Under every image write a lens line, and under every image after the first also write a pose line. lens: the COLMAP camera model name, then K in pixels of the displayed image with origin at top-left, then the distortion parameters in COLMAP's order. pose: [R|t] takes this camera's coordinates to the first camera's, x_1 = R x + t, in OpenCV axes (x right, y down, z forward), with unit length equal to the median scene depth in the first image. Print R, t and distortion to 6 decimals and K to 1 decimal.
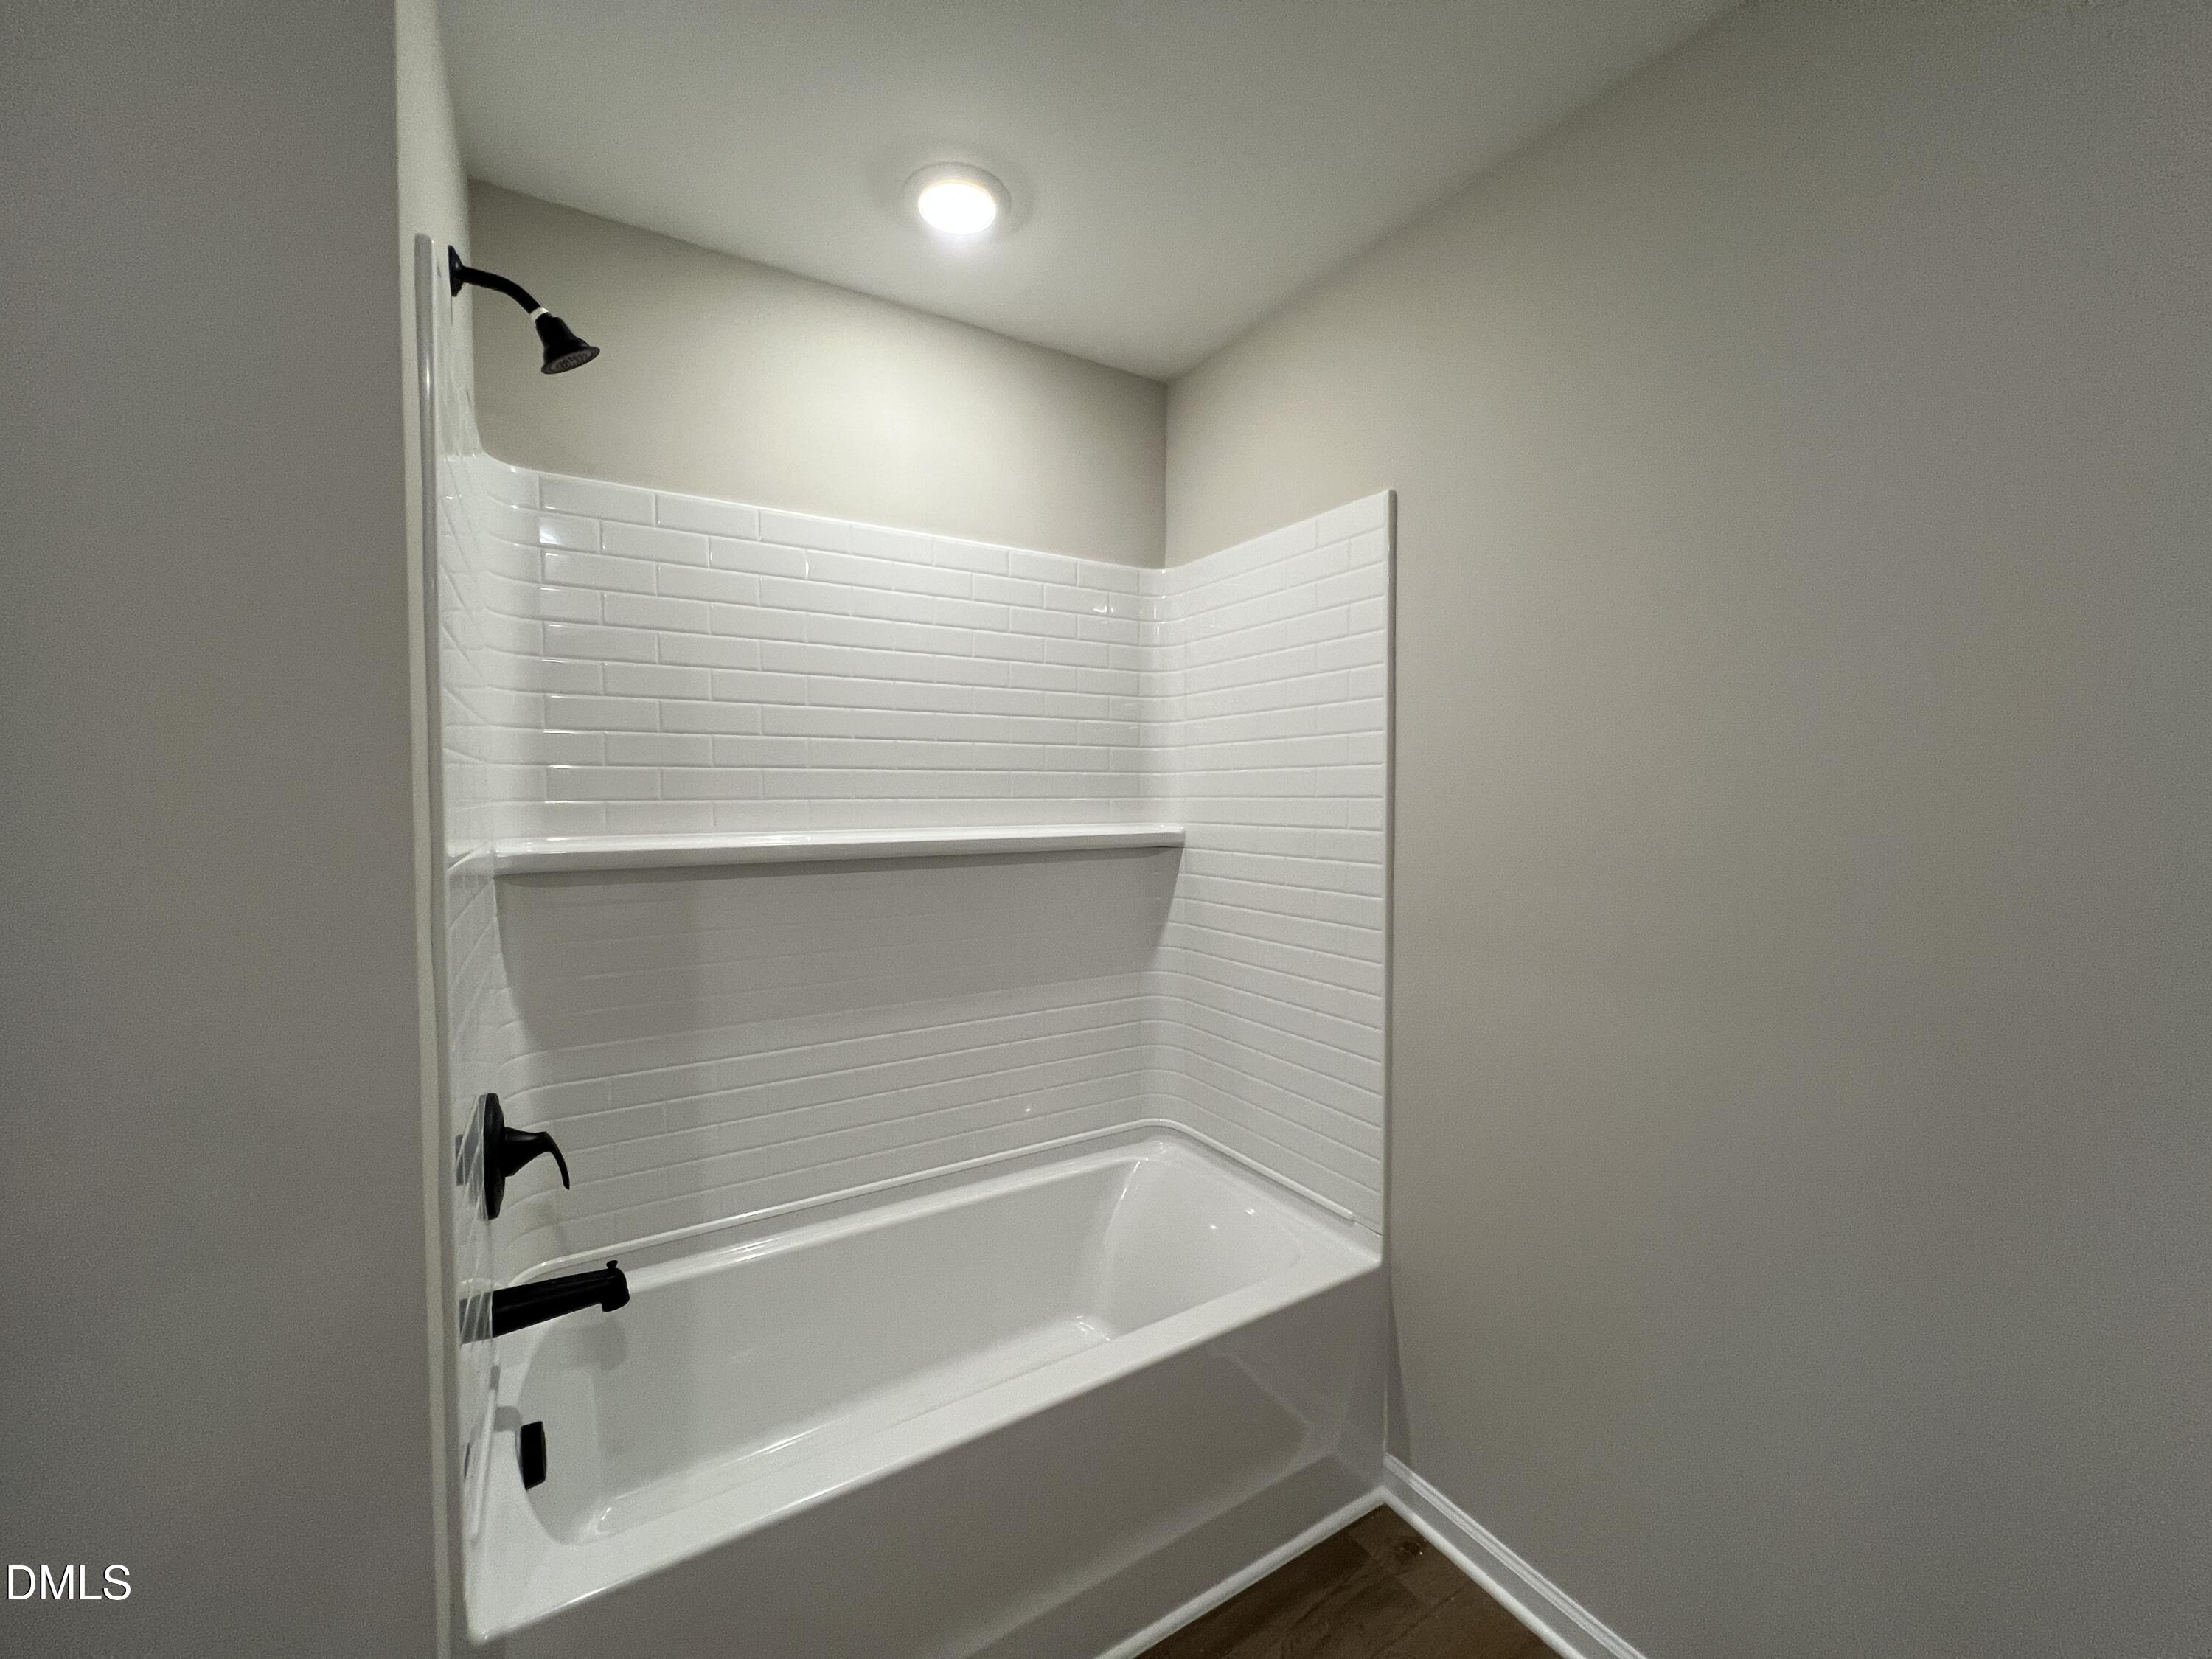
lens RADIAL K [[878.0, 0, 1107.1], [0, 878.0, 830.9], [0, 0, 1]] dist [0.002541, 0.000084]
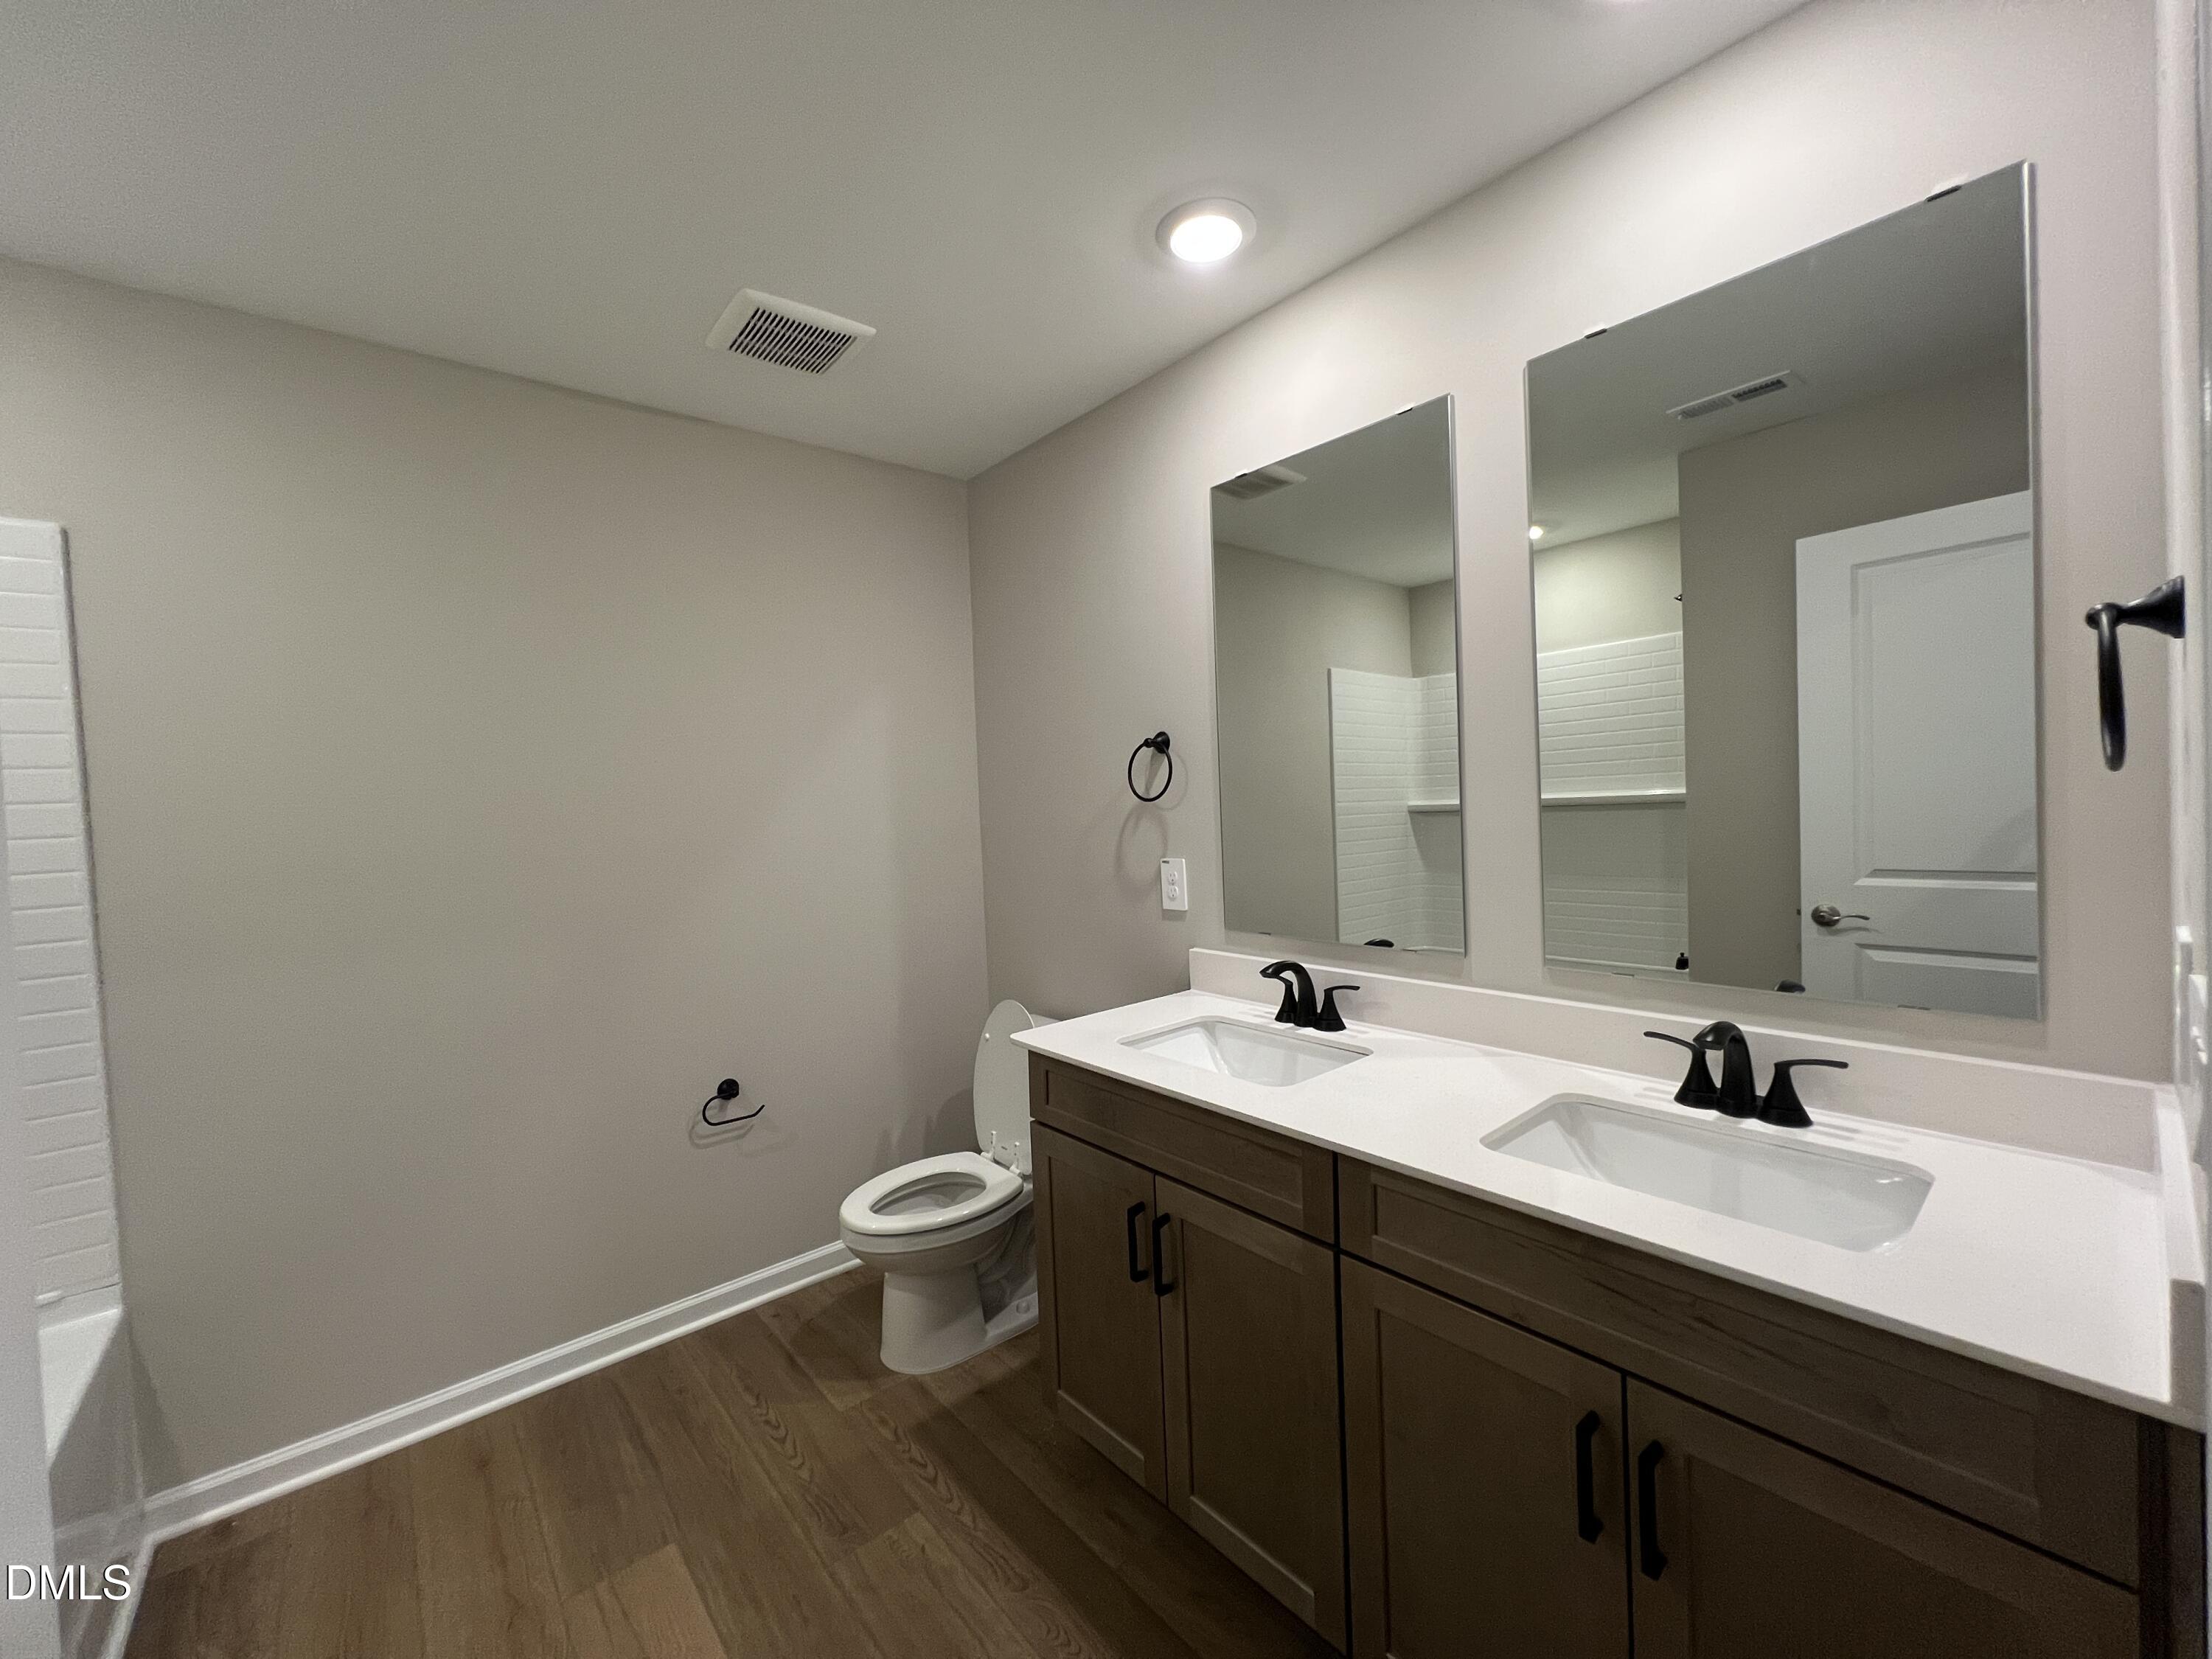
lens RADIAL K [[878.0, 0, 1106.9], [0, 878.0, 827.0], [0, 0, 1]] dist [0.002541, 0.000084]
pose [[-0.150969, -0.019068, 0.988355, -0.830467], [0.081576, 0.996163, 0.031680, 0.013221], [-0.985167, 0.085409, -0.148834, 0.021460]]
